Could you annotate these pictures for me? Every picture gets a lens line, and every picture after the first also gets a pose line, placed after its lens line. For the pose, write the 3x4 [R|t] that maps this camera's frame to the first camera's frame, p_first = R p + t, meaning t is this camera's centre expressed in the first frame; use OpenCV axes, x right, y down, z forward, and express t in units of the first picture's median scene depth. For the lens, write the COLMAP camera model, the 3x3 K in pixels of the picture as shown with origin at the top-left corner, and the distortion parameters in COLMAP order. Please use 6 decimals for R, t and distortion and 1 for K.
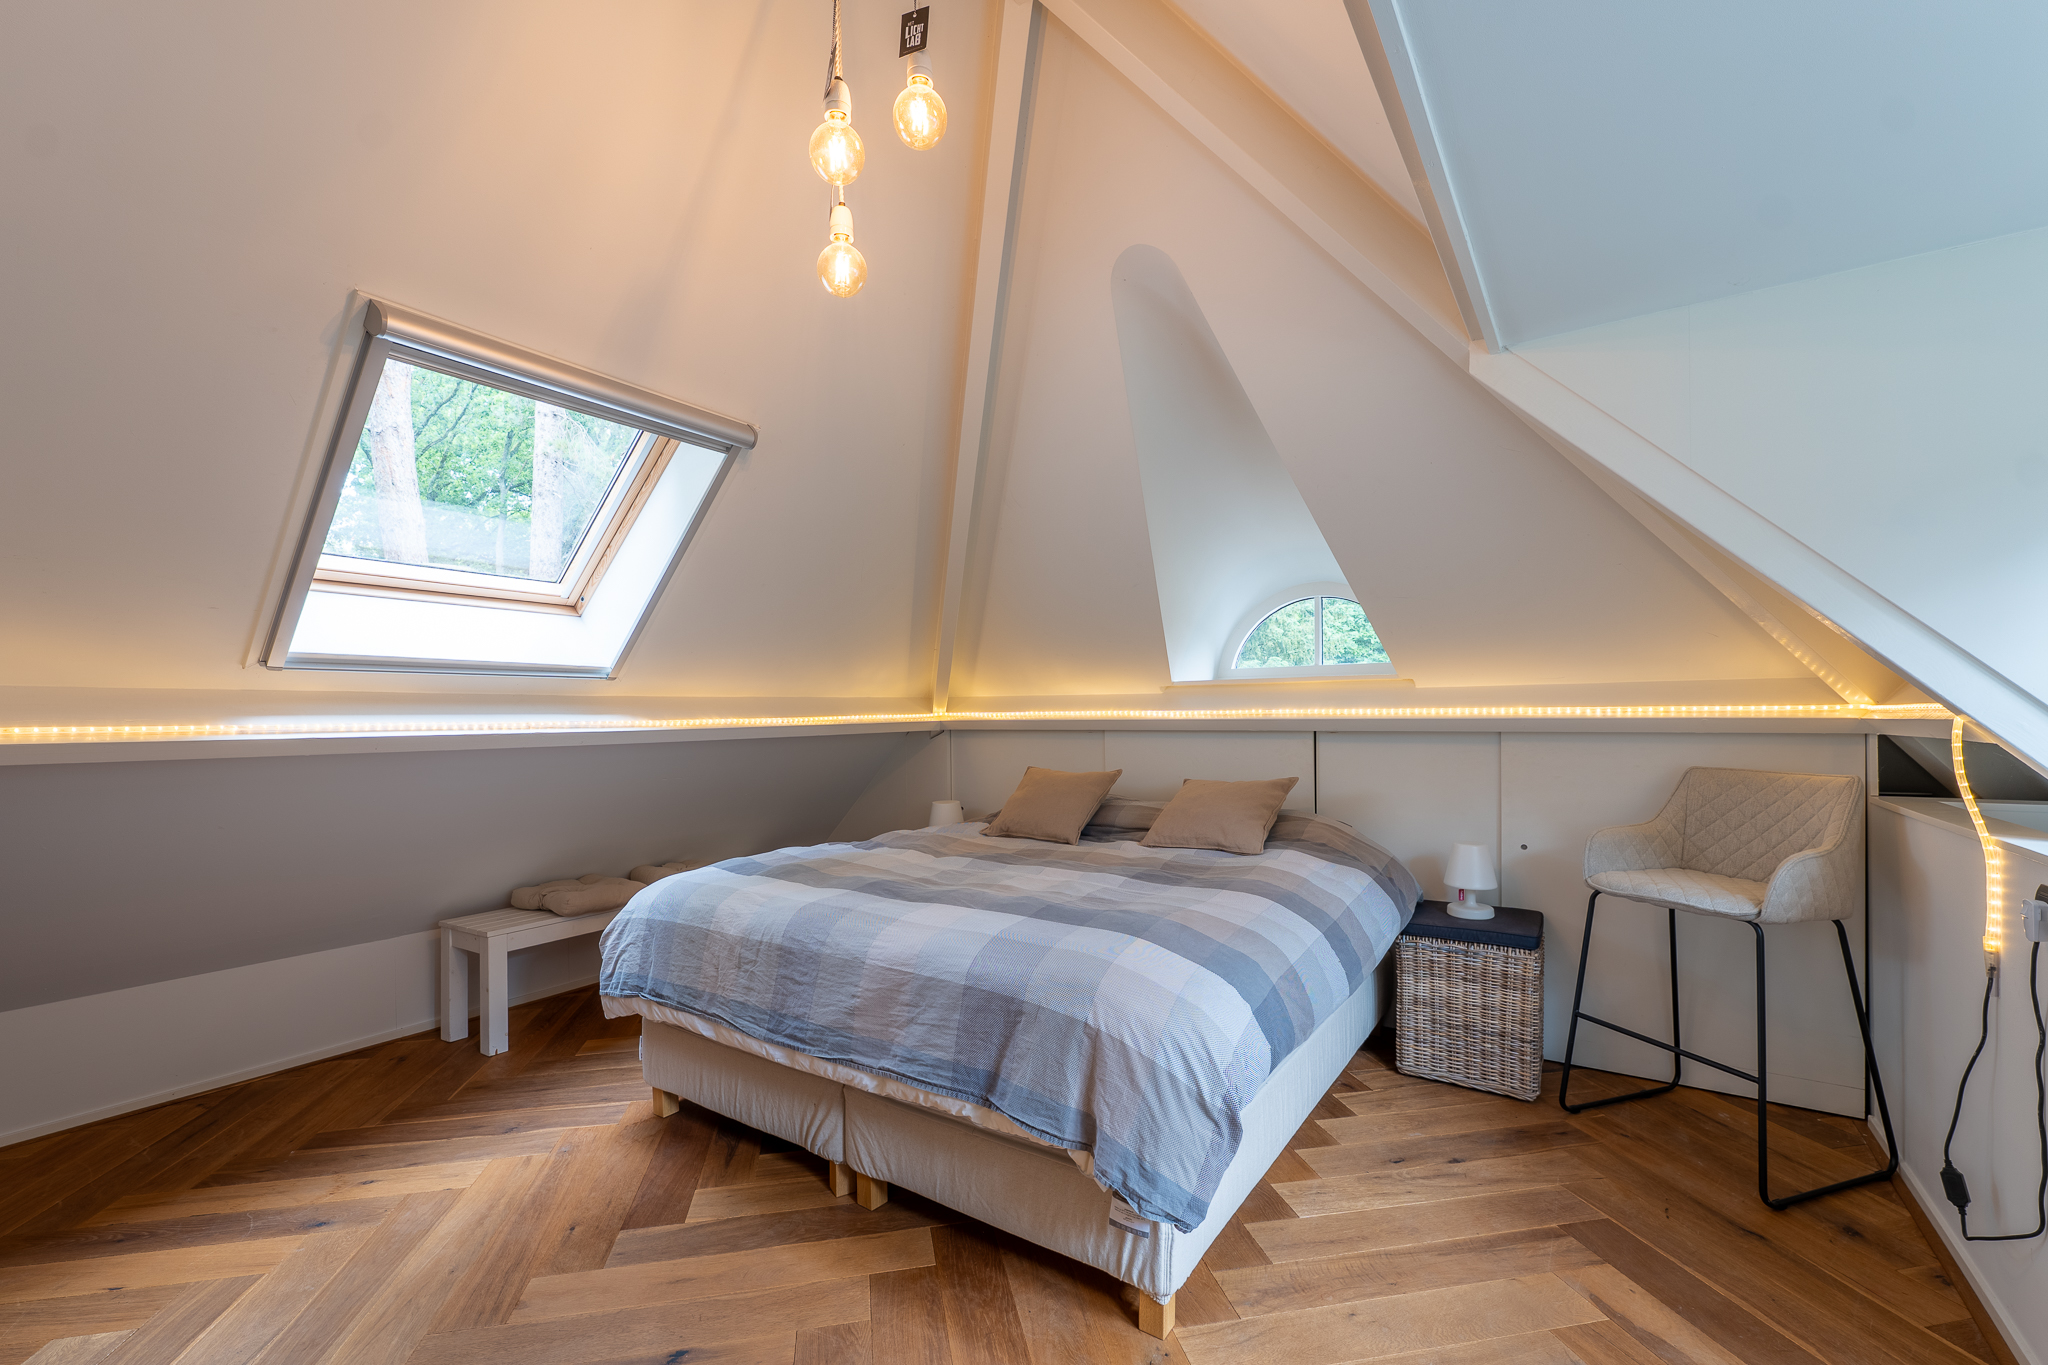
lens RADIAL K [[852.2, 0, 1023.9], [0, 852.2, 717.7], [0, 0, 1]] dist [-0.010986, 0.000455]
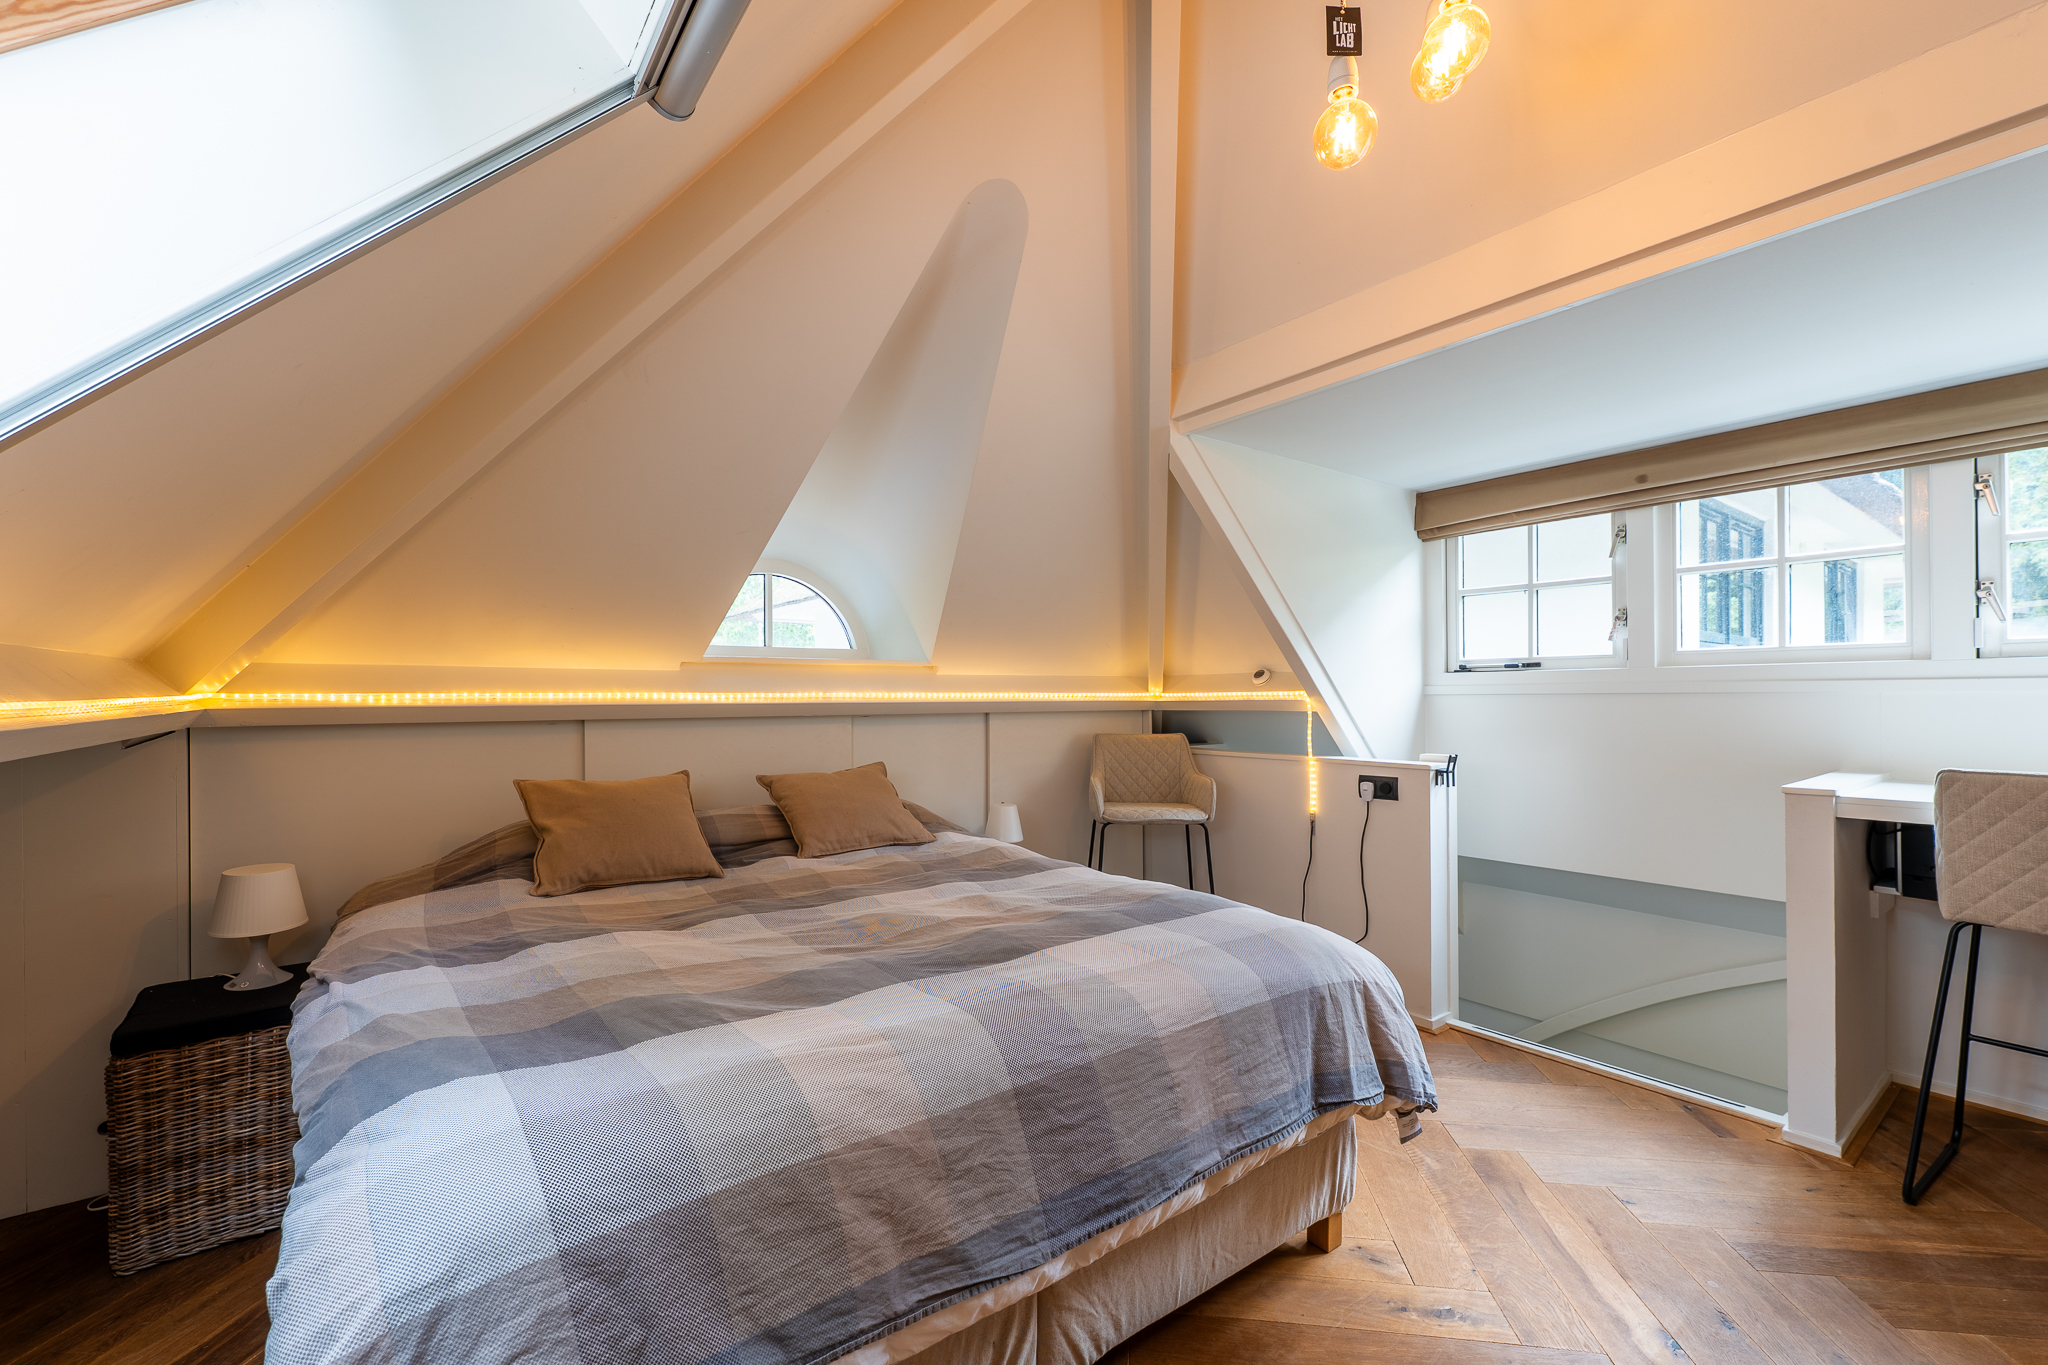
lens RADIAL K [[852.2, 0, 1020.6], [0, 852.2, 685.9], [0, 0, 1]] dist [-0.010986, 0.000455]
pose [[0.327027, 0.016552, 0.944870, -0.566881], [0.004549, 0.999807, -0.019089, 0.002205], [-0.945004, 0.010541, 0.326889, 0.543560]]
